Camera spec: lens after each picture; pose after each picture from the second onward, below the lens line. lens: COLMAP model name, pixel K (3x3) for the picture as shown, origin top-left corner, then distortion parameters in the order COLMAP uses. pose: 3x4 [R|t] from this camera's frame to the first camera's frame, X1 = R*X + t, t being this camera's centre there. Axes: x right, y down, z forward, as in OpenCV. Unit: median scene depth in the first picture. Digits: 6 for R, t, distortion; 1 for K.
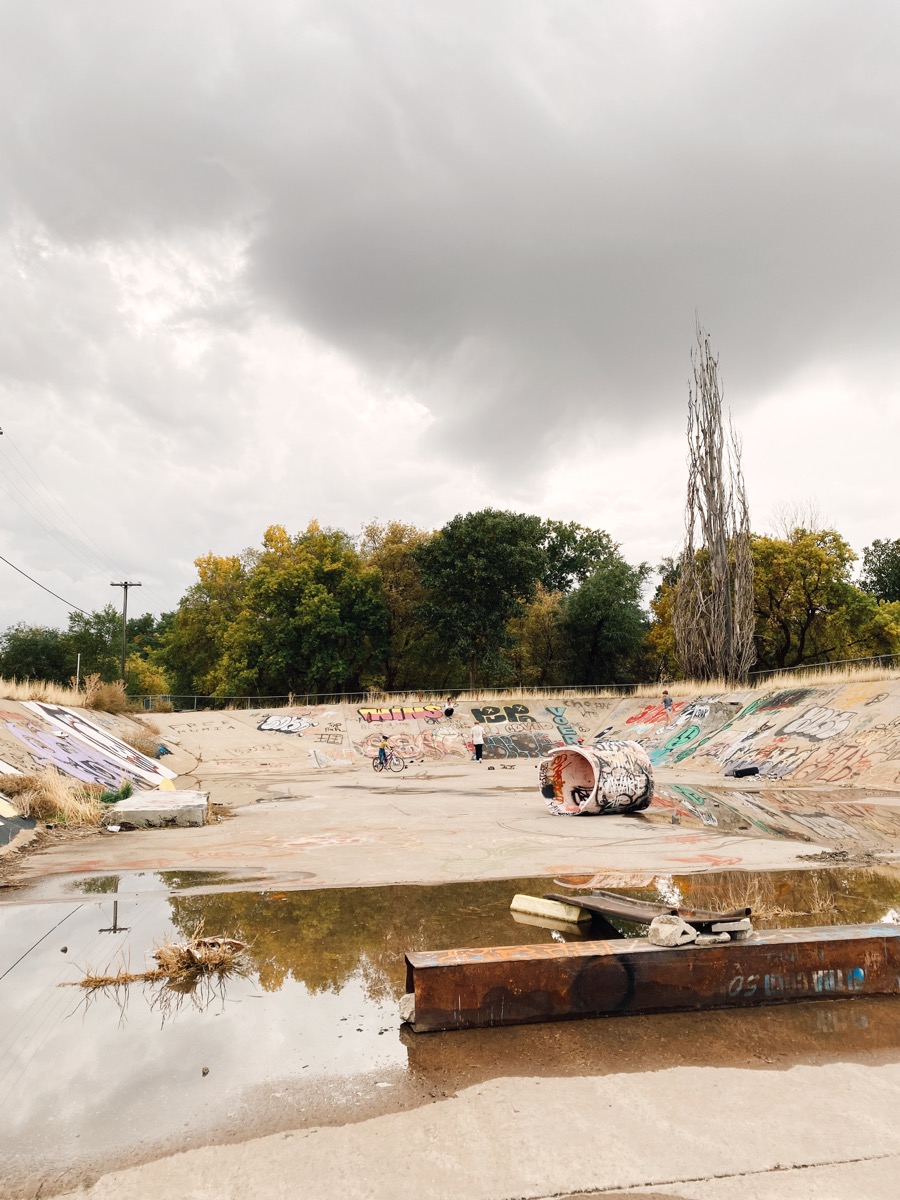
lens RADIAL K [[872.5, 0, 450.0], [0, 872.5, 600.0], [0, 0, 1]] dist [0.078445, -0.006555]
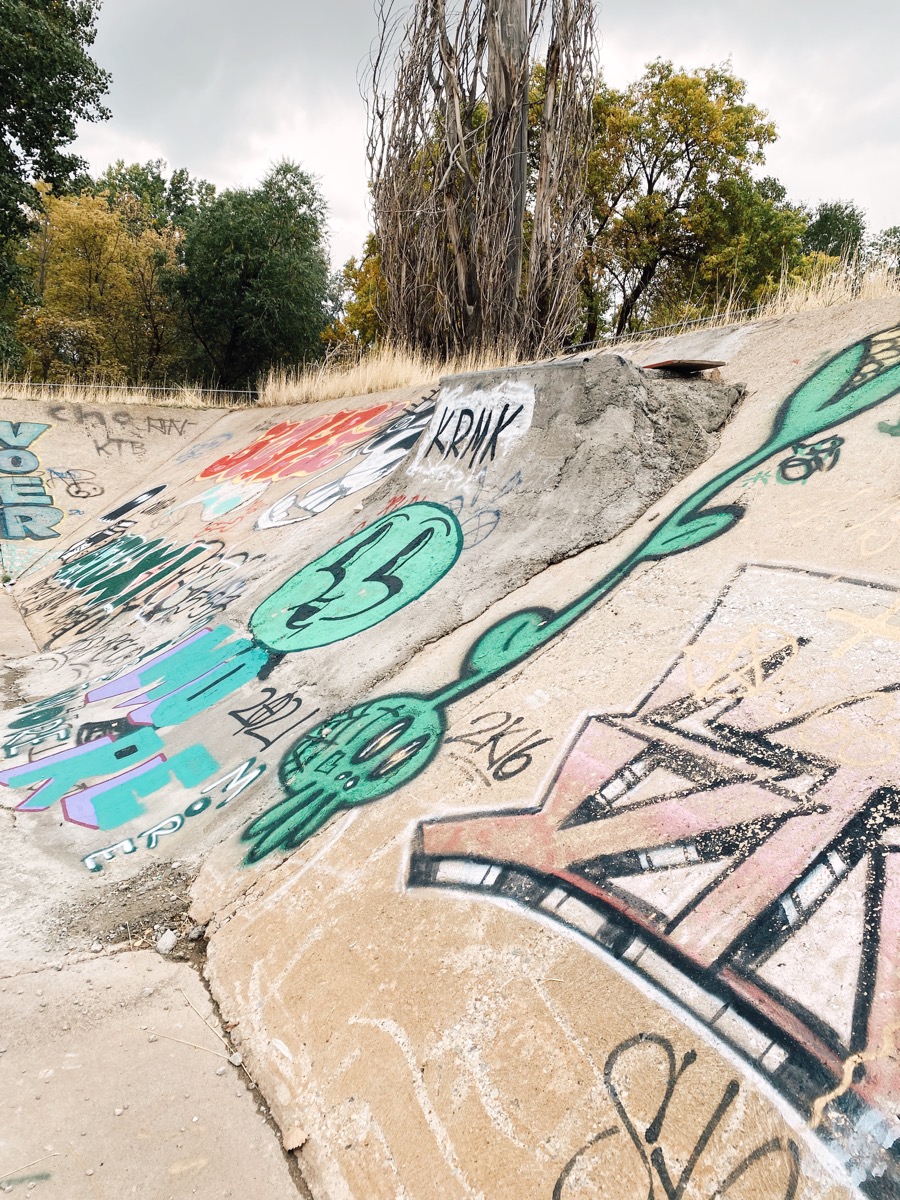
lens RADIAL K [[872.5, 0, 450.0], [0, 872.5, 600.0], [0, 0, 1]] dist [0.078445, -0.006555]
pose [[0.947150, -0.006874, 0.320716, 0.179040], [-0.081543, 0.961772, 0.261430, 0.091595], [-0.310253, -0.273766, 0.910382, 0.660525]]
